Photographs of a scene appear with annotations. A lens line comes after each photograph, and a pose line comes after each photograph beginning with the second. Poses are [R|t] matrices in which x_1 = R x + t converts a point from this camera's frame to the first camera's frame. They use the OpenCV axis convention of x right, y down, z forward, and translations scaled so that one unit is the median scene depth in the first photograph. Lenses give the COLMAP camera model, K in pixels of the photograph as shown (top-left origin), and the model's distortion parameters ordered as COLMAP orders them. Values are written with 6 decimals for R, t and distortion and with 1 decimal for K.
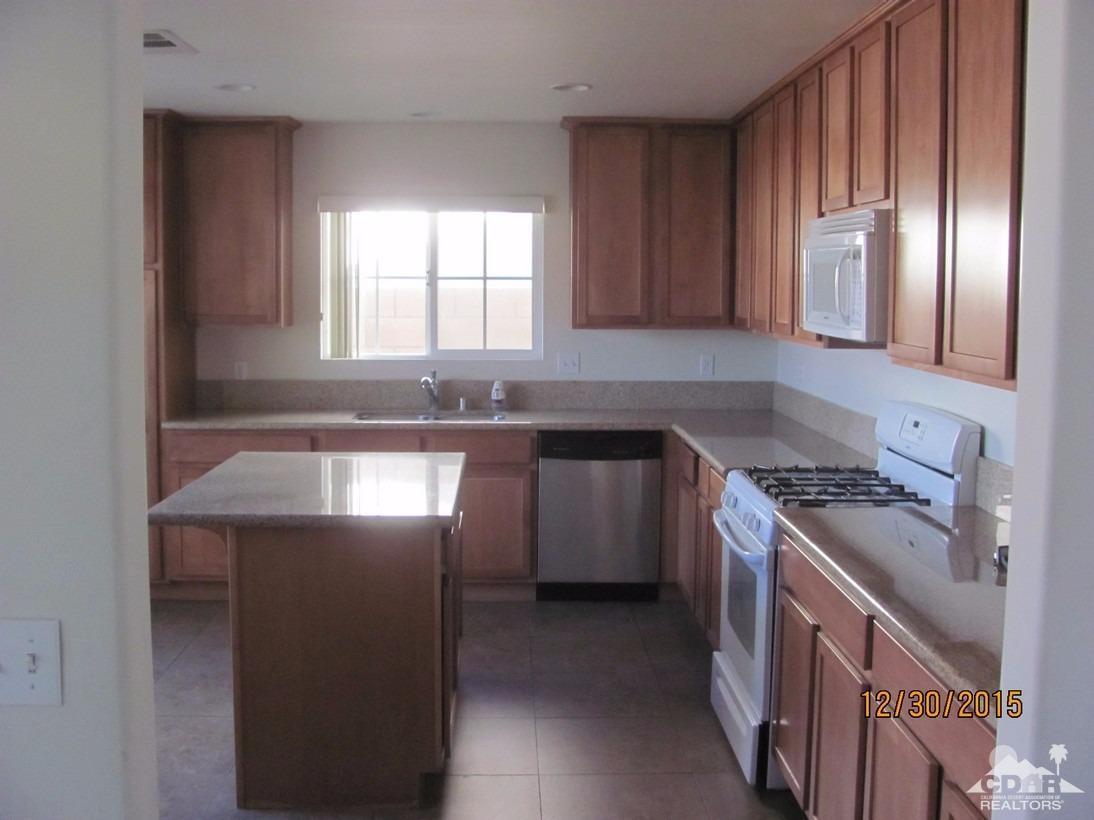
lens RADIAL K [[1155.9, 0, 547.0], [0, 1155.9, 402.2], [0, 0, 1]] dist [-0.221797, 0.285627]
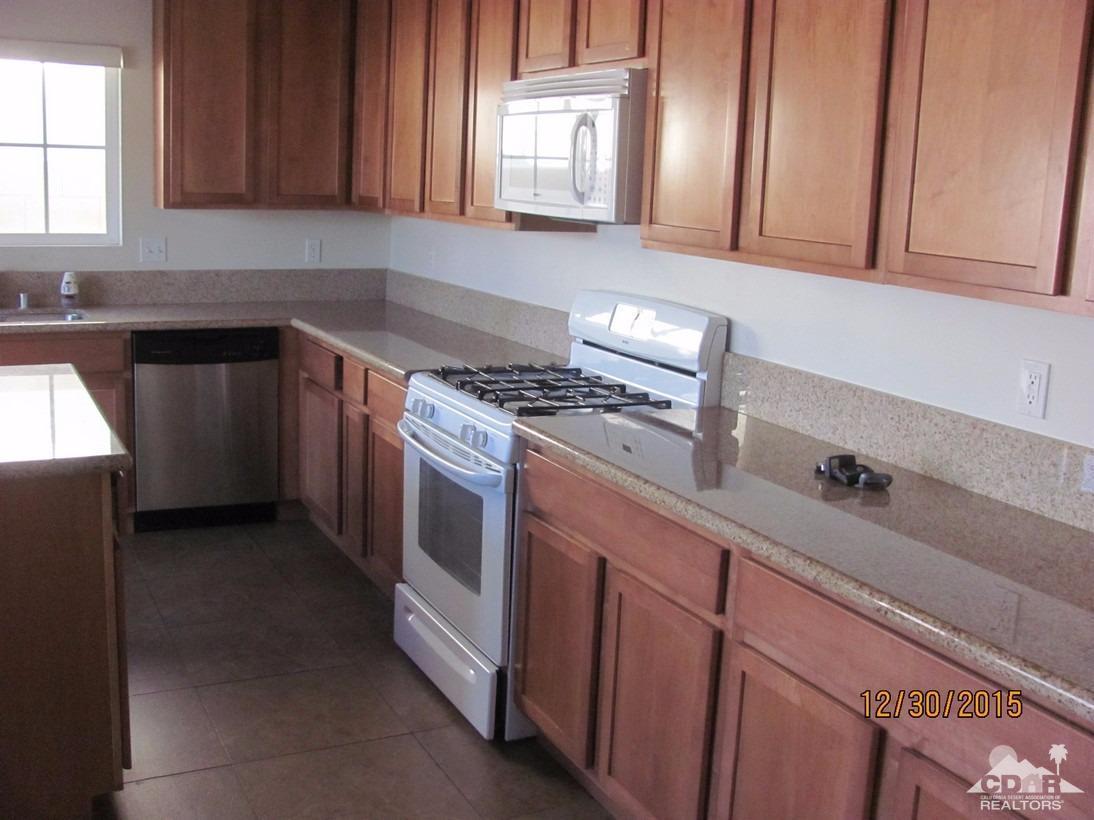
lens RADIAL K [[1155.9, 0, 547.0], [0, 1155.9, 402.2], [0, 0, 1]] dist [-0.221797, 0.285627]
pose [[0.902762, -0.051234, 0.427078, -0.094915], [0.008831, 0.994879, 0.100683, -0.003962], [-0.430049, -0.087122, 0.898592, 0.150871]]
